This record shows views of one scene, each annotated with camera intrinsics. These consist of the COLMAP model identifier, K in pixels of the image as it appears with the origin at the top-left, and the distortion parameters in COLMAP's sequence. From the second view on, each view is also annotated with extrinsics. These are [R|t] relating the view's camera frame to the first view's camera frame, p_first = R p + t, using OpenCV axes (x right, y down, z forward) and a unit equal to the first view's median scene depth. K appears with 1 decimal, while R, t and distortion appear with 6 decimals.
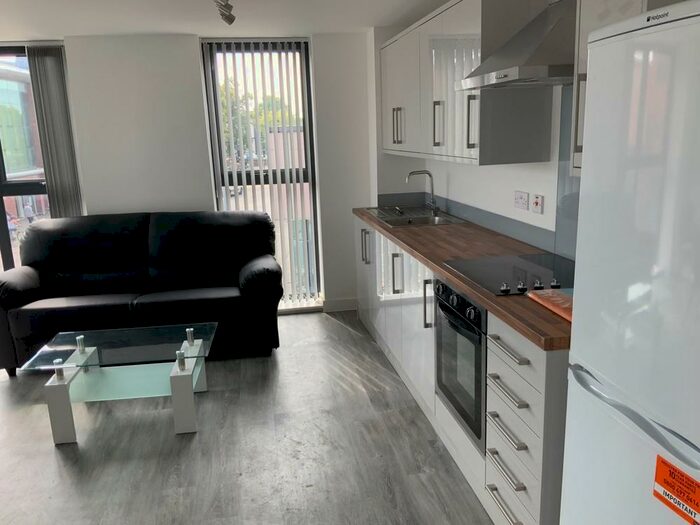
lens RADIAL K [[583.9, 0, 350.0], [0, 583.9, 262.5], [0, 0, 1]] dist [0.065687, -0.012476]
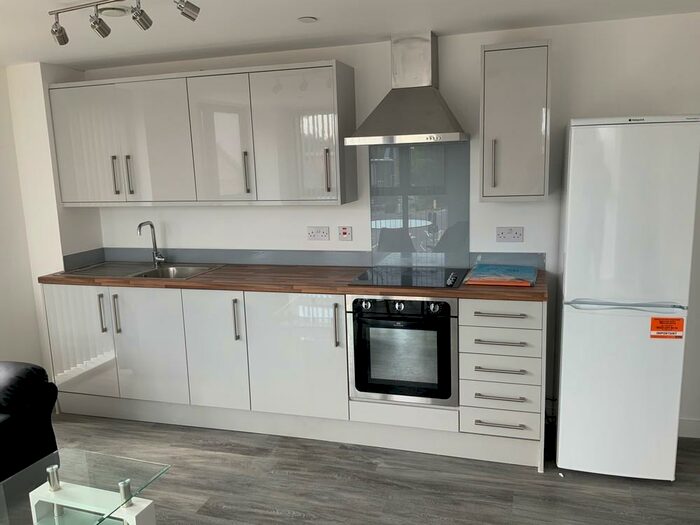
lens RADIAL K [[583.9, 0, 350.0], [0, 583.9, 262.5], [0, 0, 1]] dist [0.065687, -0.012476]
pose [[0.448106, -0.128821, 0.884650, -0.865838], [0.213102, 0.976430, 0.034242, -0.083747], [-0.868210, 0.173177, 0.464996, 0.427711]]
